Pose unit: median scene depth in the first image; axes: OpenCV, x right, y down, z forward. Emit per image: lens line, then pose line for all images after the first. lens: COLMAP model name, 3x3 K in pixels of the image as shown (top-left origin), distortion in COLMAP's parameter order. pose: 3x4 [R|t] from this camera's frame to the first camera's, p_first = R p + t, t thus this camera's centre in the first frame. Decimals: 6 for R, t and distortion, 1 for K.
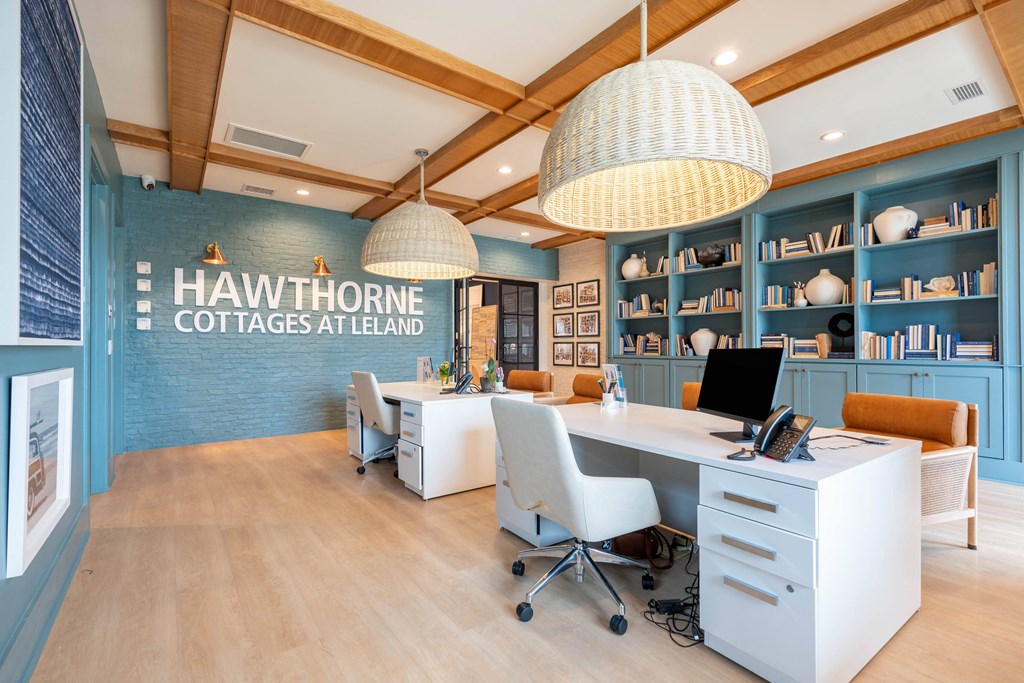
lens RADIAL K [[461.4, 0, 512.5], [0, 461.4, 344.4], [0, 0, 1]] dist [-0.000502, 0.000161]
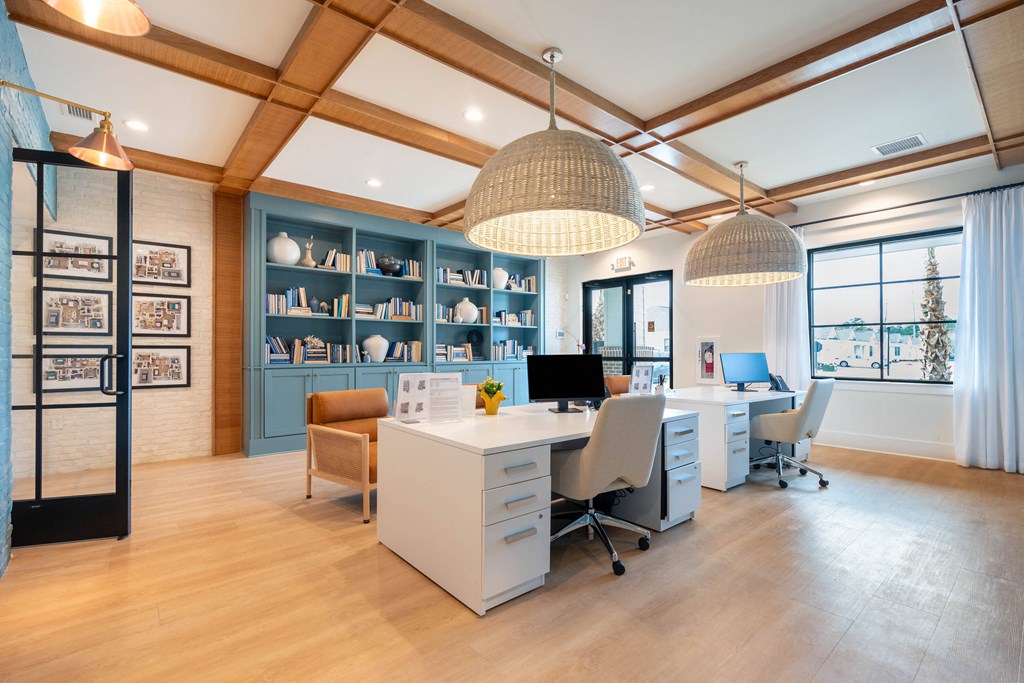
lens RADIAL K [[461.4, 0, 511.6], [0, 461.4, 344.8], [0, 0, 1]] dist [-0.000502, 0.000161]
pose [[-0.061244, 0.002690, 0.998119, -0.606470], [-0.011663, 0.999926, -0.003411, -0.012730], [-0.998055, -0.011850, -0.061208, 0.774392]]
